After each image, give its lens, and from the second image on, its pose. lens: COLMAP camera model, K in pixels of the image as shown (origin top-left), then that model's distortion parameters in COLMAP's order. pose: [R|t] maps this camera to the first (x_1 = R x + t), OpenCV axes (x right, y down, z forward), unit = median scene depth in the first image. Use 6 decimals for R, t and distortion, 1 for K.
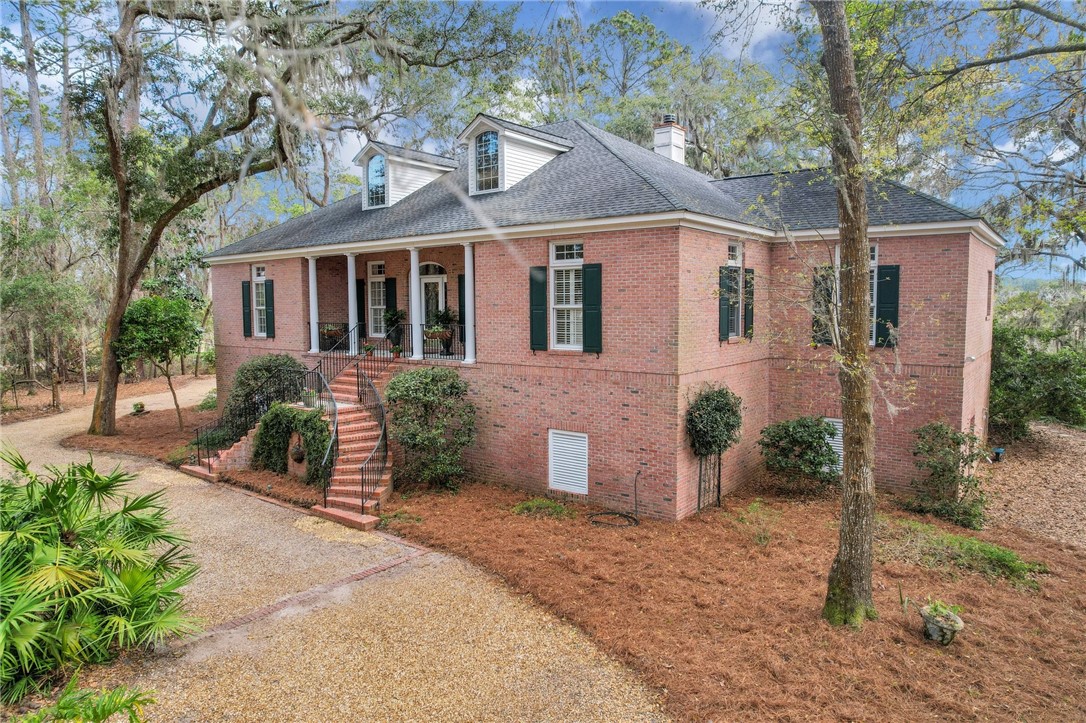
lens RADIAL K [[696.7, 0, 551.4], [0, 696.7, 361.7], [0, 0, 1]] dist [-0.080290, 0.074606]
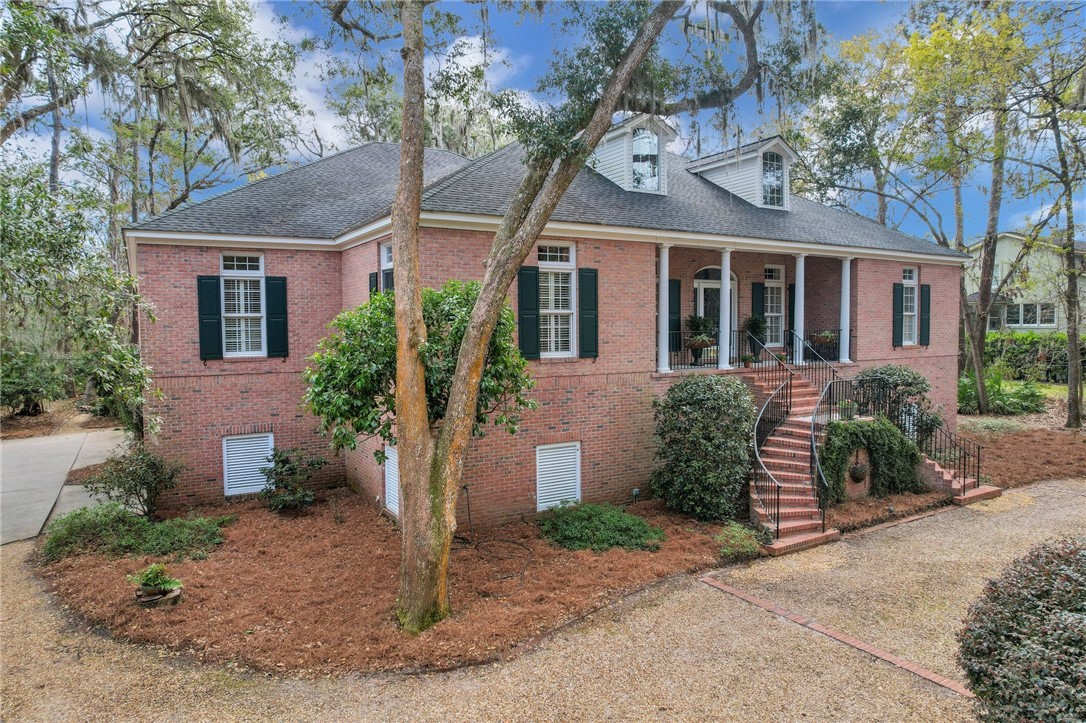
lens RADIAL K [[696.7, 0, 551.4], [0, 696.7, 361.7], [0, 0, 1]] dist [-0.080290, 0.074606]
pose [[0.362780, -0.044380, 0.930817, -1.481751], [0.085869, 0.996208, 0.014031, -0.062867], [-0.927910, 0.074838, 0.365215, 1.144596]]
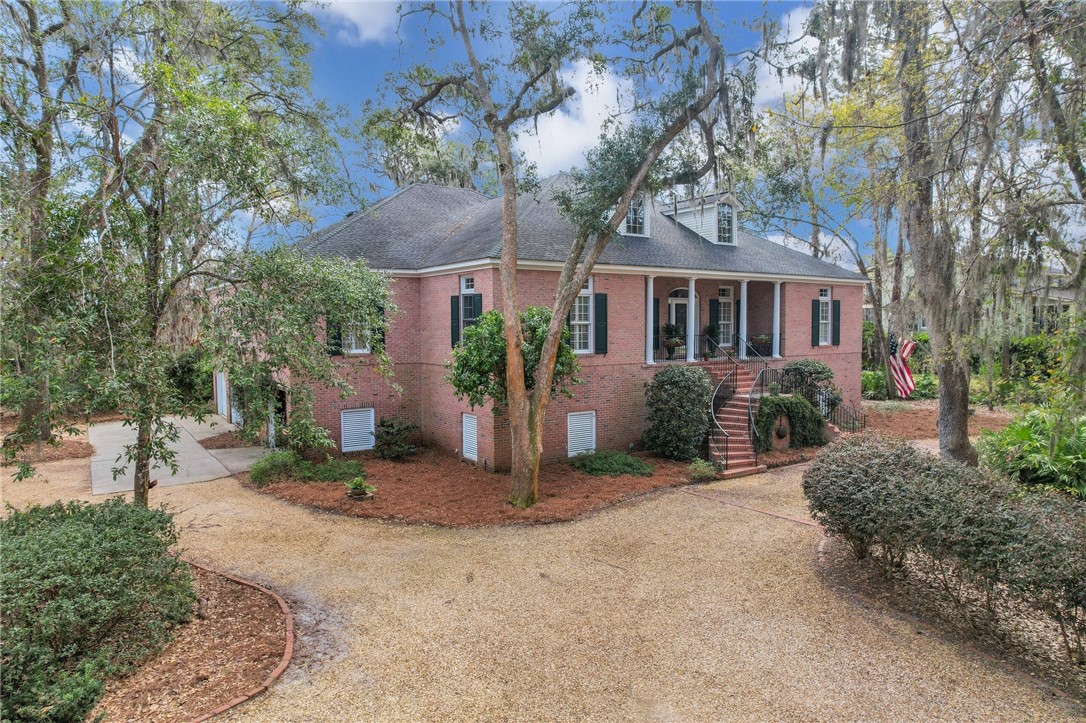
lens RADIAL K [[696.7, 0, 551.4], [0, 696.7, 361.7], [0, 0, 1]] dist [-0.080290, 0.074606]
pose [[0.306927, -0.046427, 0.950600, -1.943061], [0.085870, 0.996087, 0.020923, -0.072495], [-0.947851, 0.075206, 0.309713, 1.105354]]
